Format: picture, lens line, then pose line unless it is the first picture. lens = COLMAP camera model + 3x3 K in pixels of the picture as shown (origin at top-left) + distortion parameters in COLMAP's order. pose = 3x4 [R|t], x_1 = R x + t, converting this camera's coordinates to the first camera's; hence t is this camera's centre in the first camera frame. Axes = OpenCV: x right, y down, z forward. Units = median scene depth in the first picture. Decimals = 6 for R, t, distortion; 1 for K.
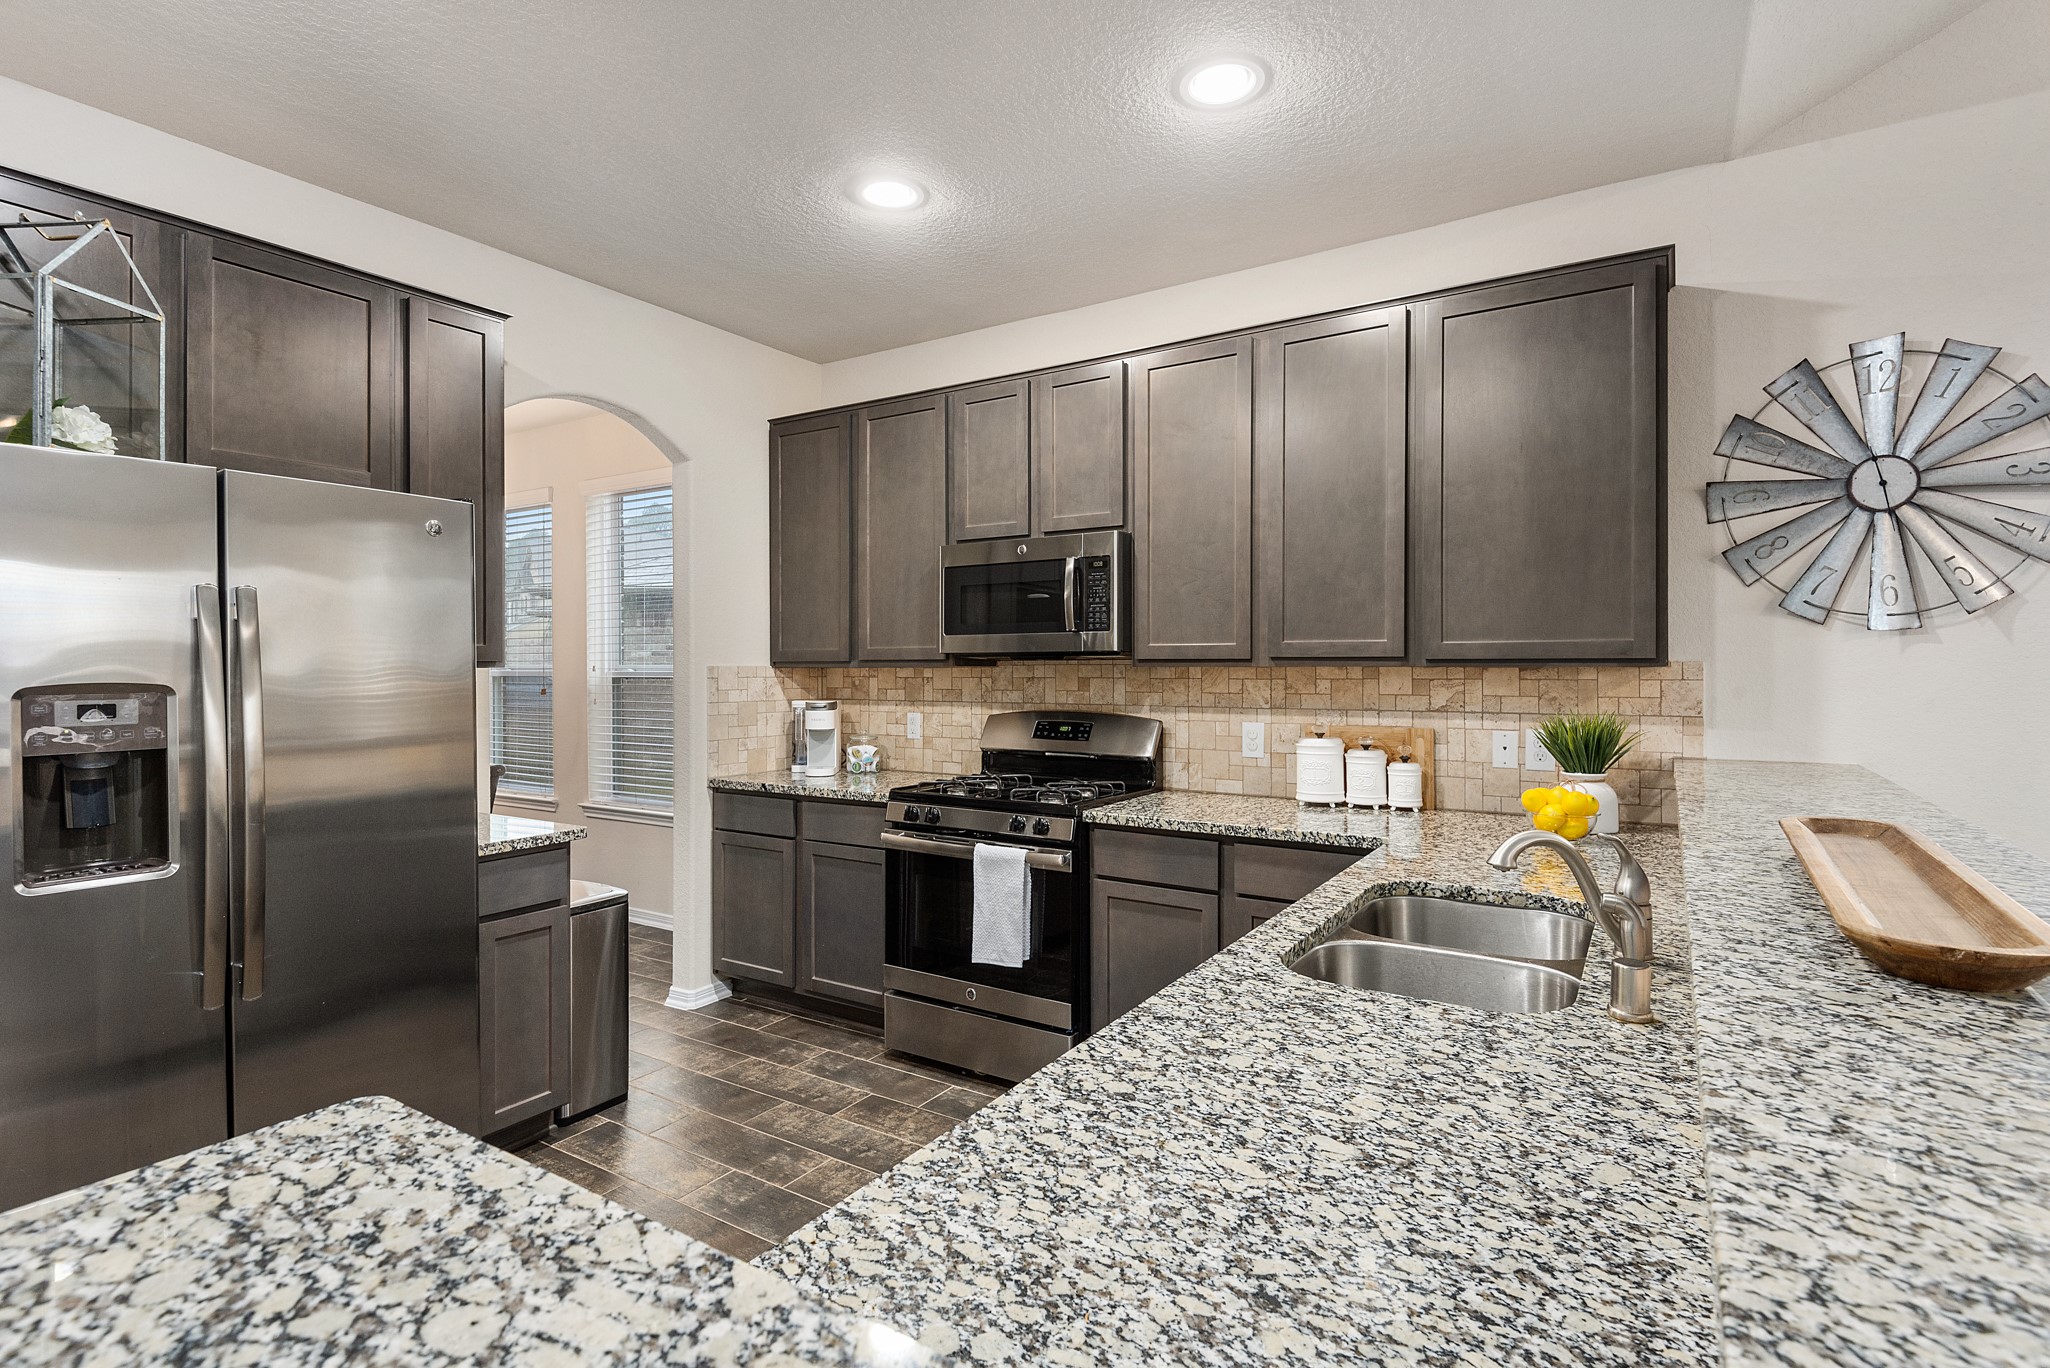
lens RADIAL K [[962.4, 0, 1025.1], [0, 962.4, 673.2], [0, 0, 1]] dist [0.039533, -0.030908]
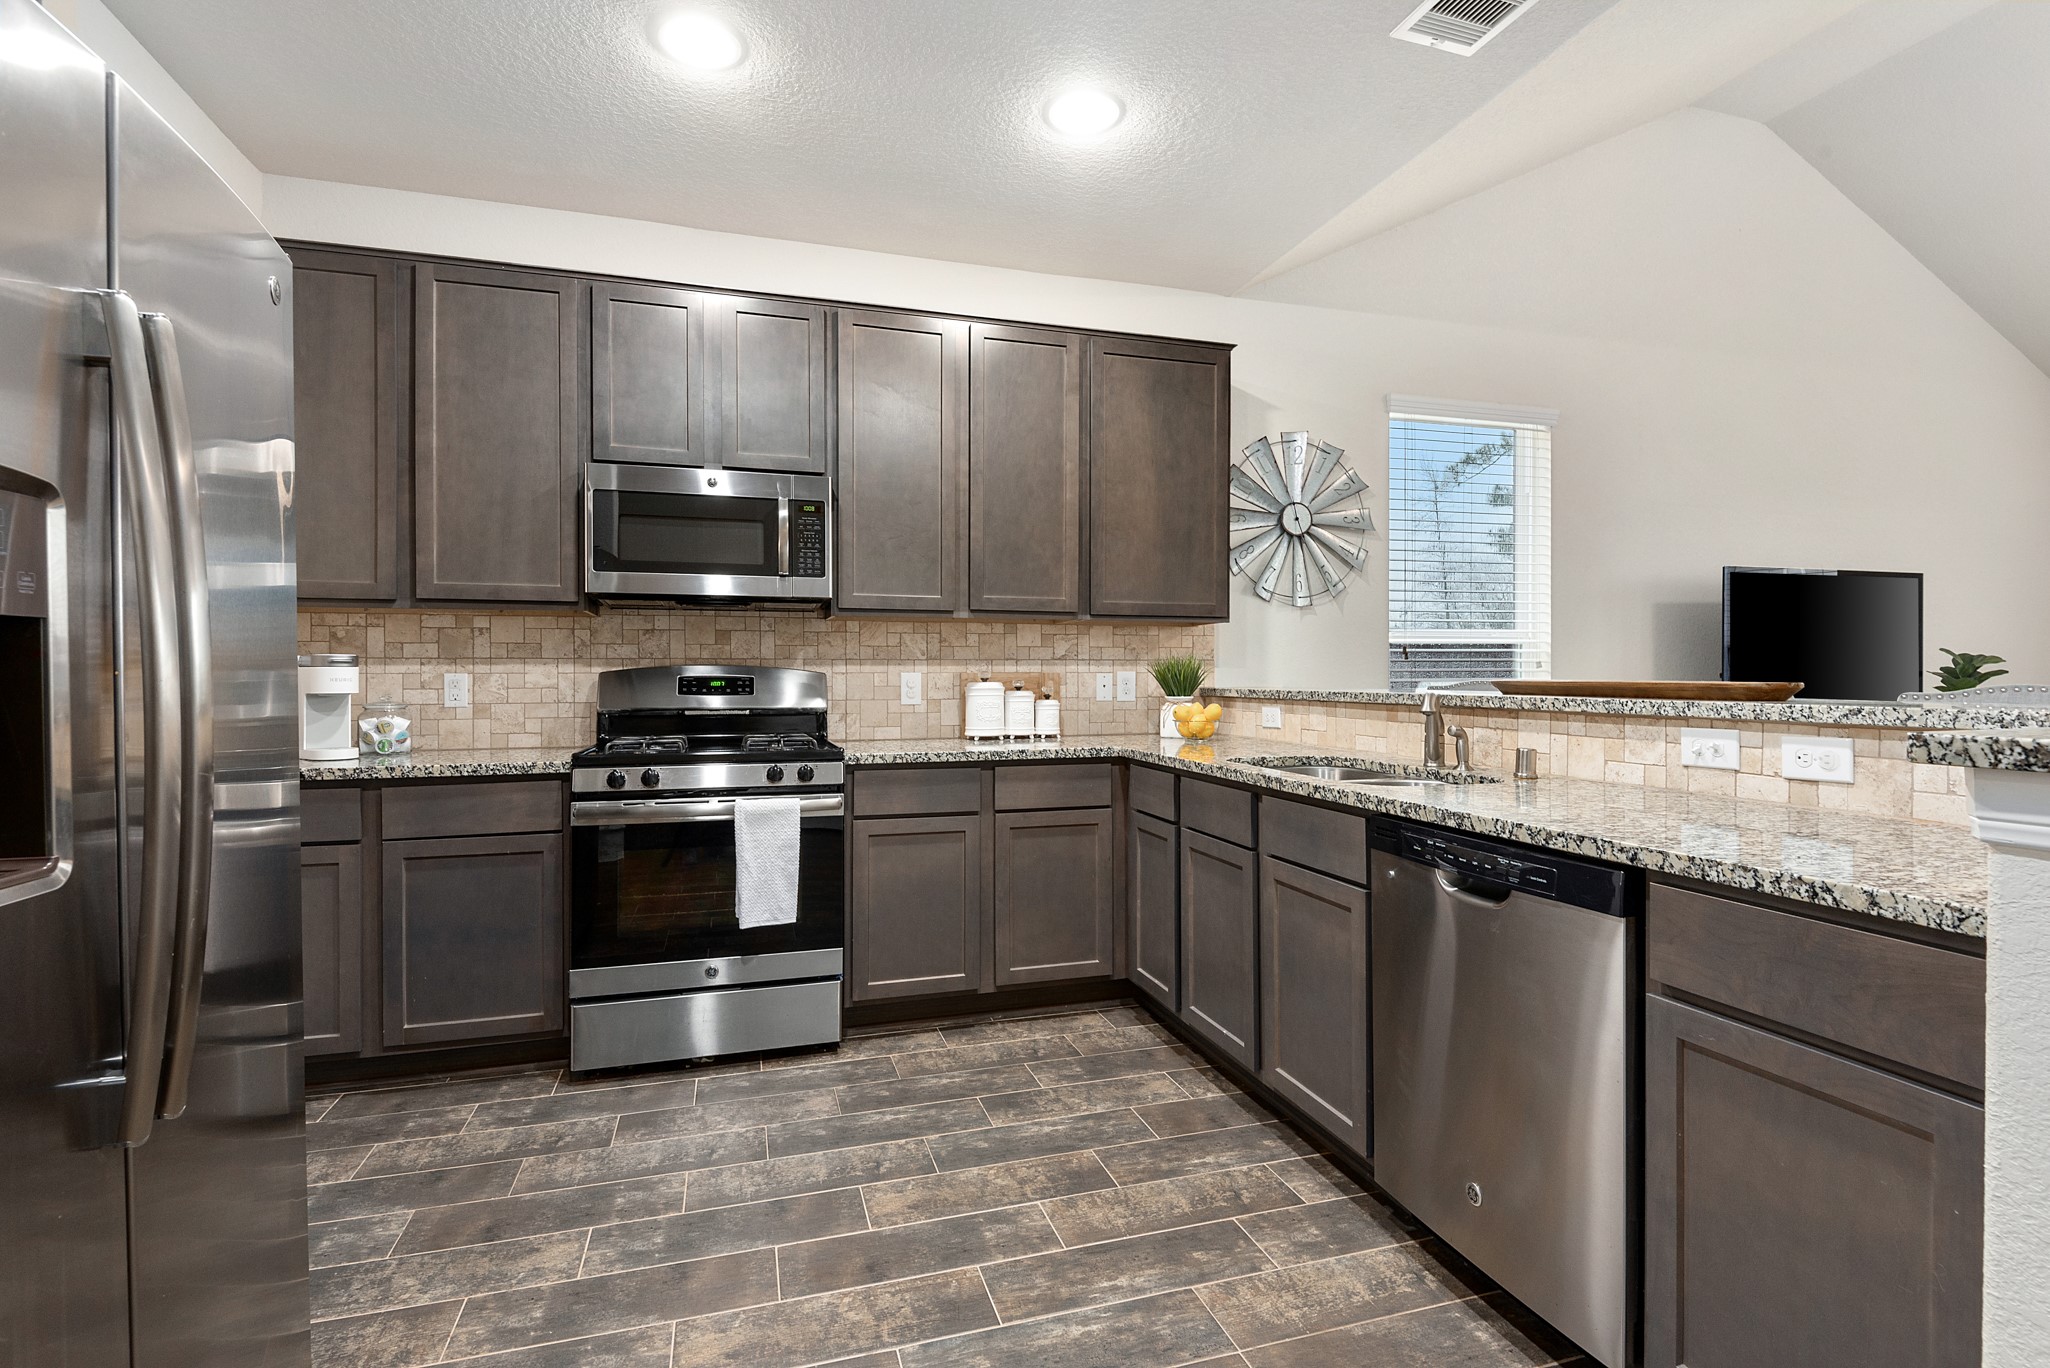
lens RADIAL K [[958.6, 0, 1037.9], [0, 958.6, 680.3], [0, 0, 1]] dist [0.019118, -0.016099]
pose [[0.659573, -0.003961, 0.751630, -0.520186], [0.002823, 0.999992, 0.002793, 0.061120], [-0.751635, 0.000279, 0.659579, 0.186138]]
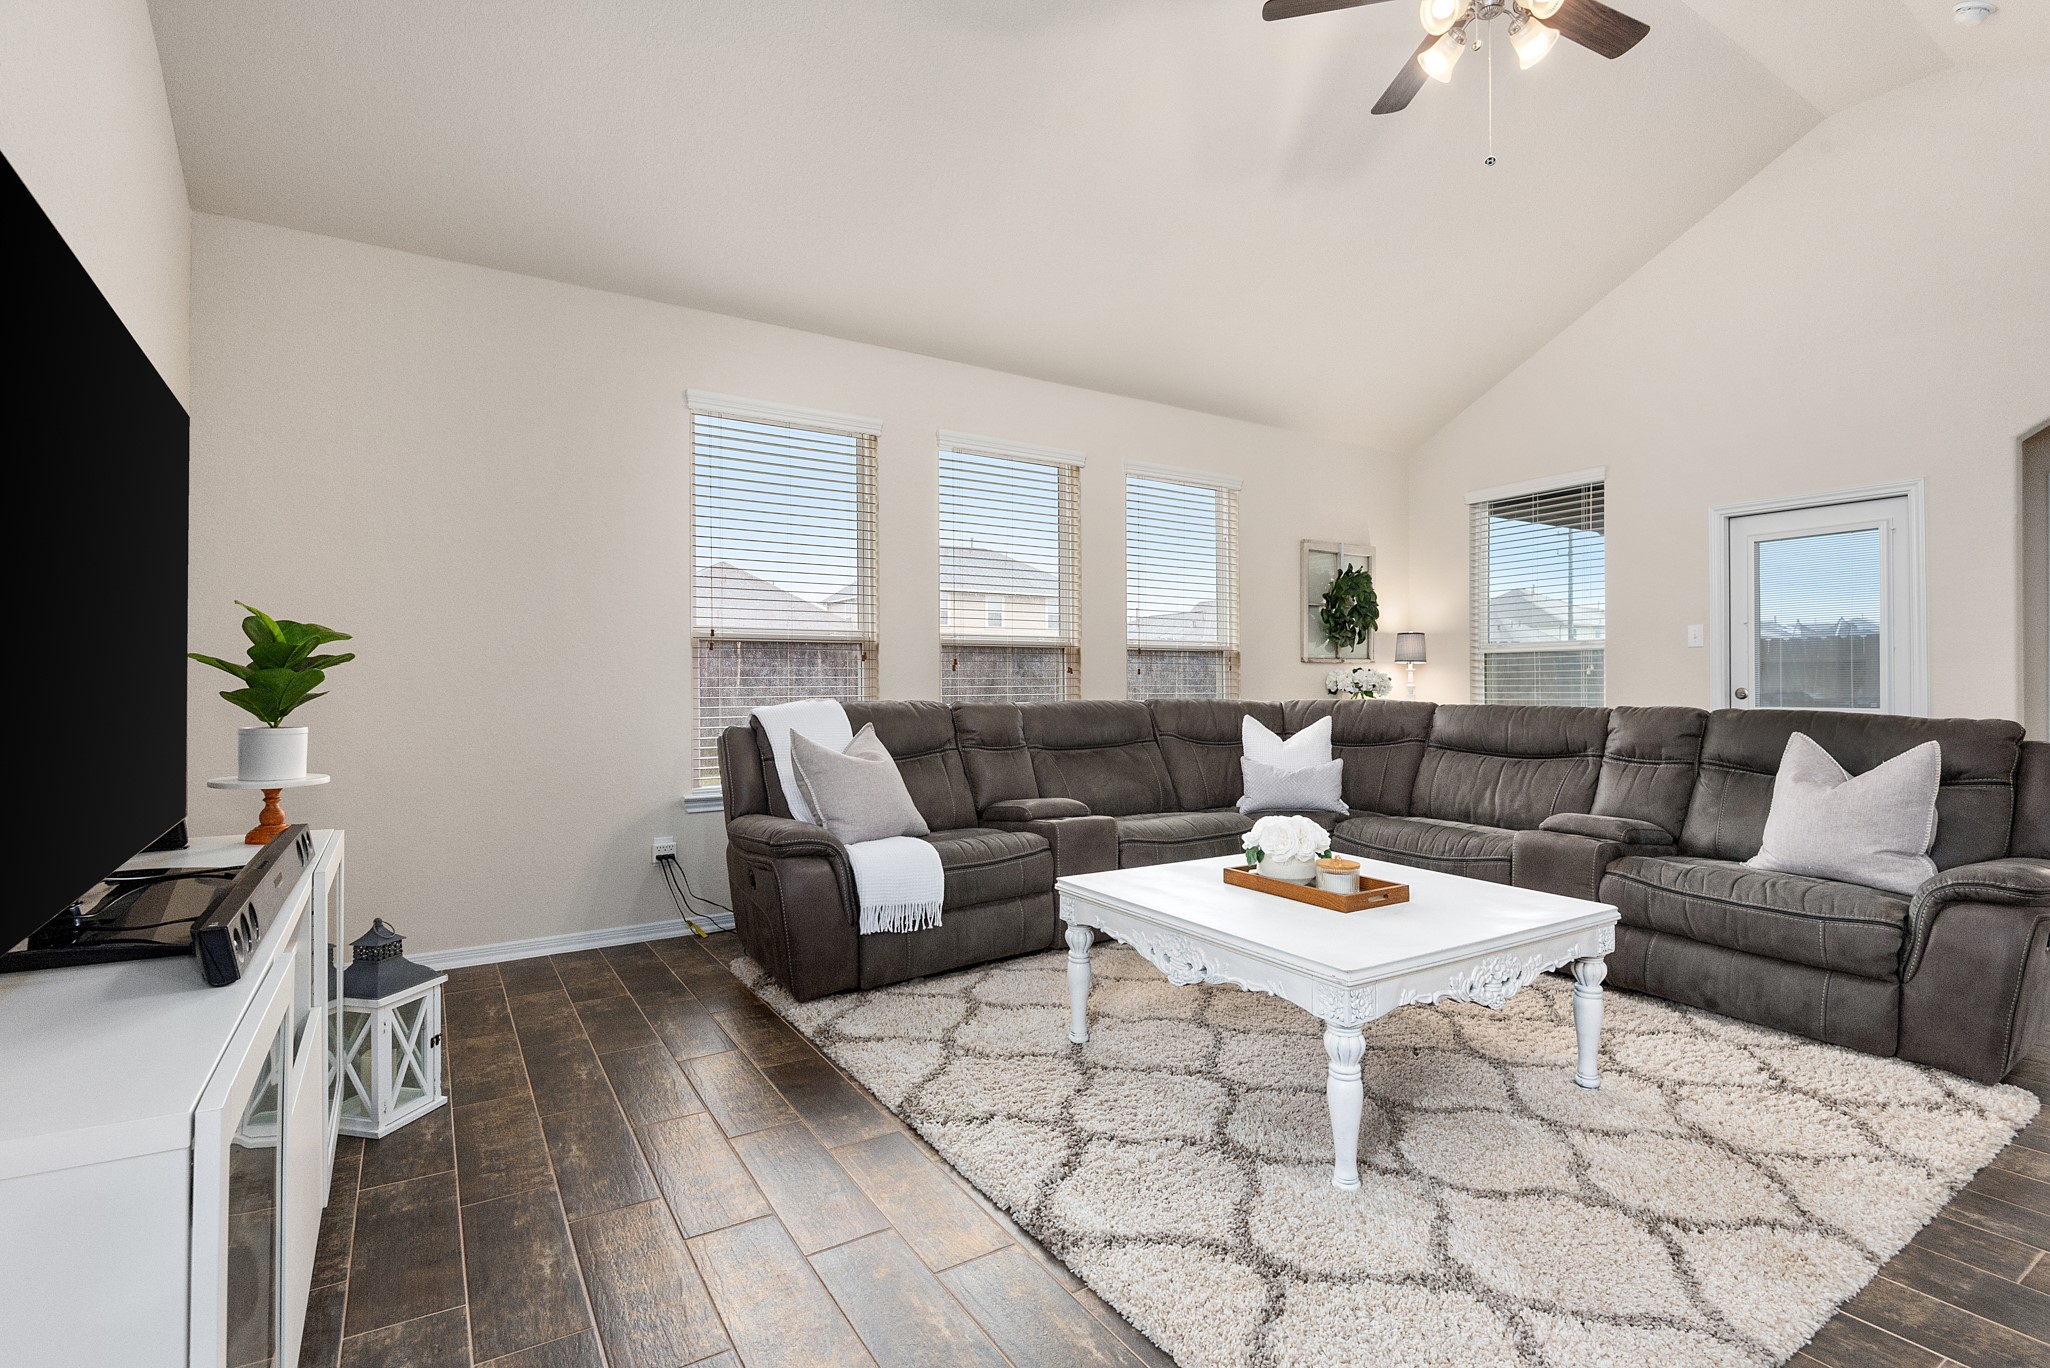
lens RADIAL K [[958.6, 0, 1037.9], [0, 958.6, 680.3], [0, 0, 1]] dist [0.019118, -0.016099]
pose [[-0.908540, 0.002763, 0.417790, 0.801073], [0.003051, 0.999995, 0.000023, 0.075155], [-0.417788, 0.001296, -0.908544, 0.492202]]
